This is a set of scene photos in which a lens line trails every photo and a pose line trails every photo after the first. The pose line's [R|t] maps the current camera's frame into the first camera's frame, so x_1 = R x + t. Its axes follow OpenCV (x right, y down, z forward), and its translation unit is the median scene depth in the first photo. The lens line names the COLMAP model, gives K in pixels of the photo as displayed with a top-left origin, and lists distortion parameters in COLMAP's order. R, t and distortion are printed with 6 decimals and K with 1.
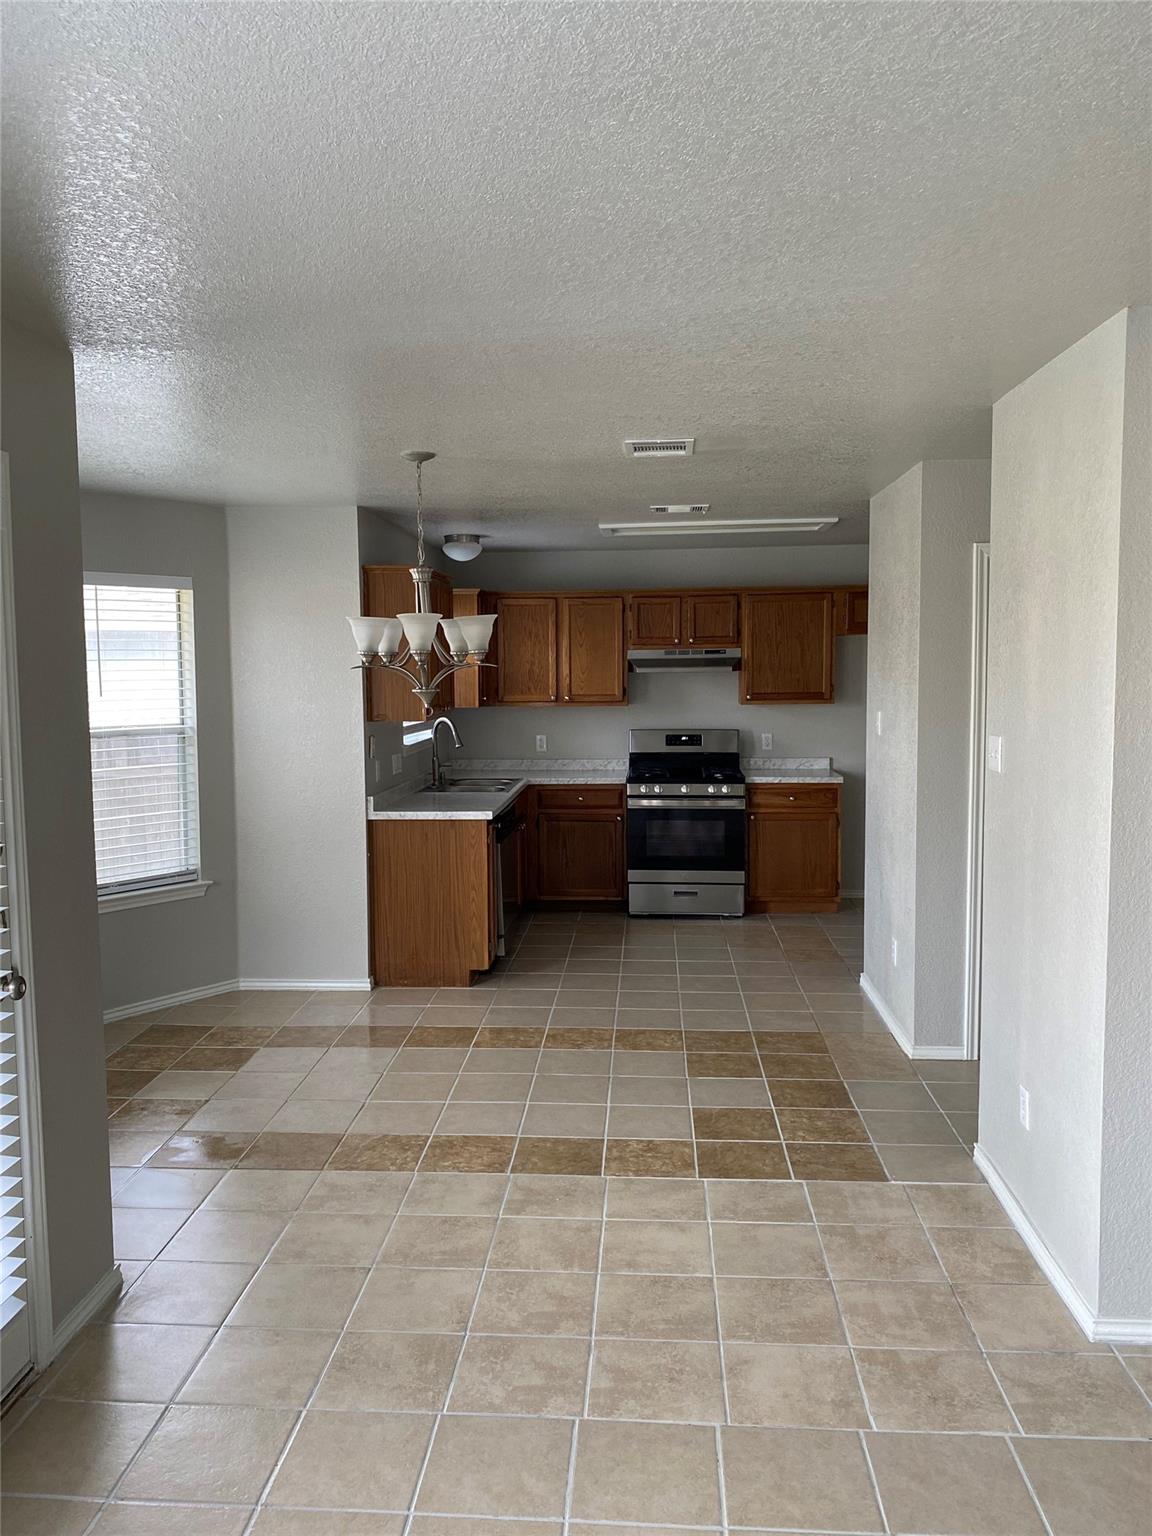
lens RADIAL K [[1184.9, 0, 575.8], [0, 1184.9, 760.1], [0, 0, 1]] dist [0.016332, -0.010347]
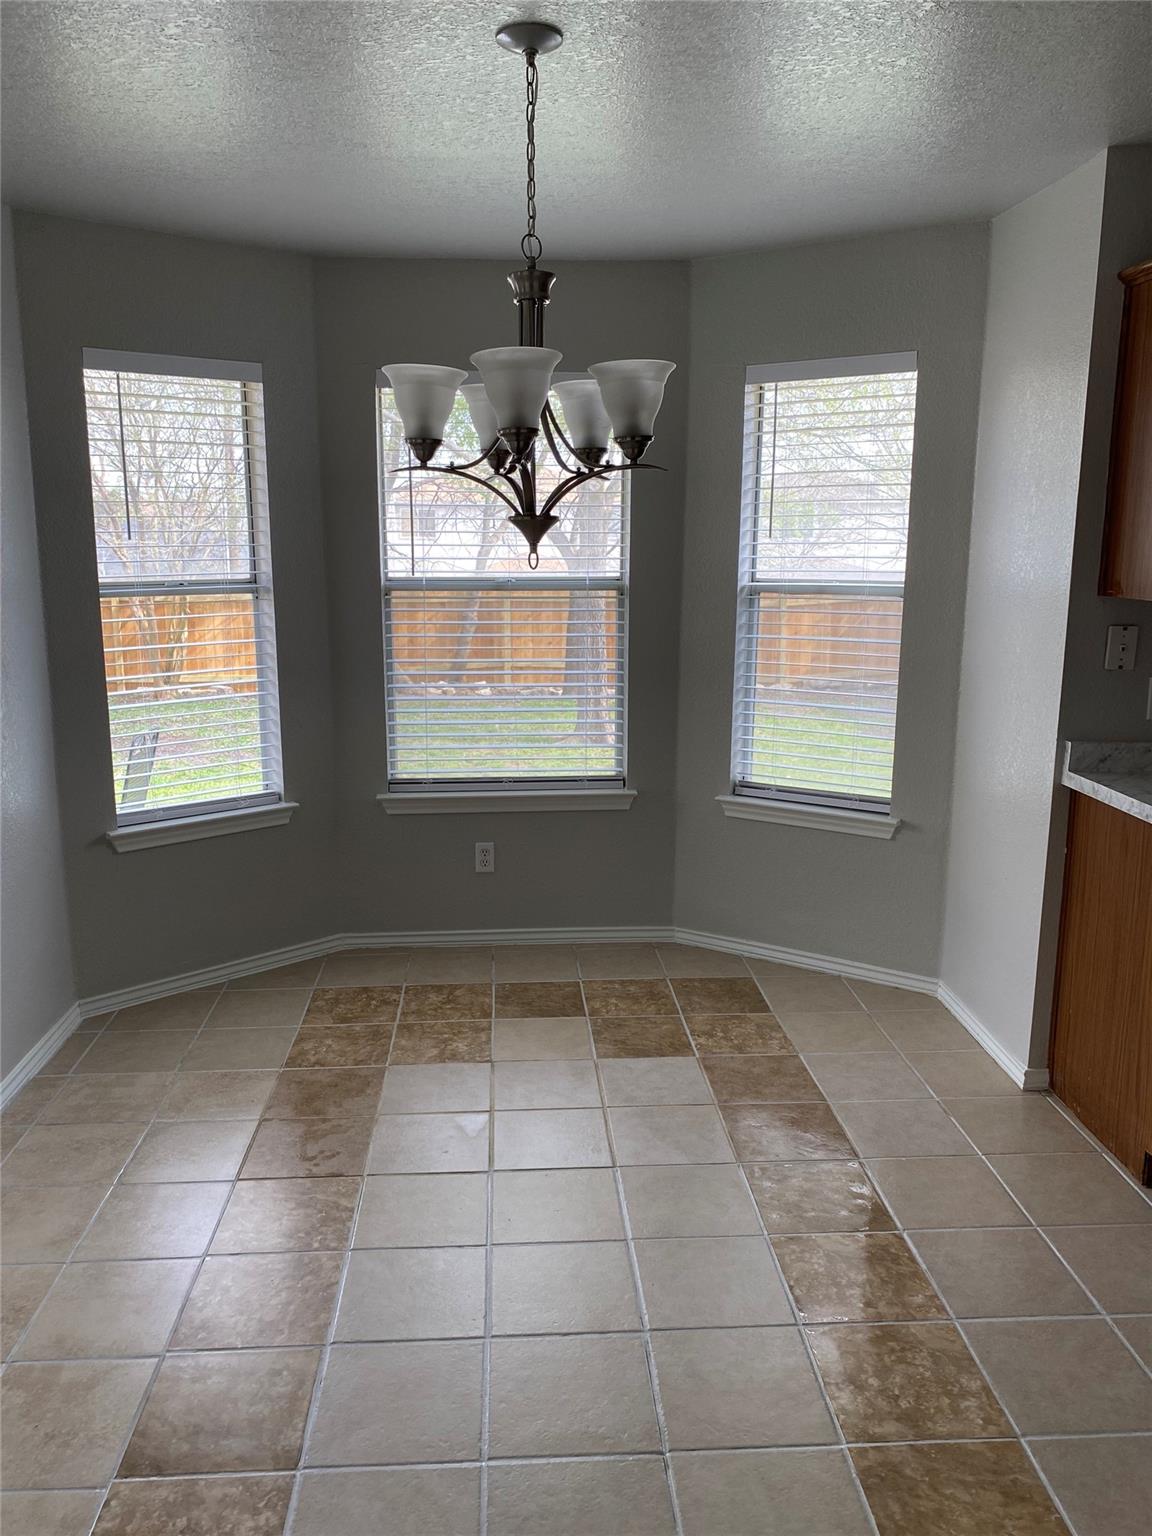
lens RADIAL K [[1175.9, 0, 549.7], [0, 1175.9, 768.0], [0, 0, 1]] dist [0.043191, -0.003165]
pose [[0.111084, 0.202685, -0.972923, 0.239996], [-0.077932, 0.977744, 0.194791, -0.032383], [0.990751, 0.054184, 0.124407, 0.550730]]
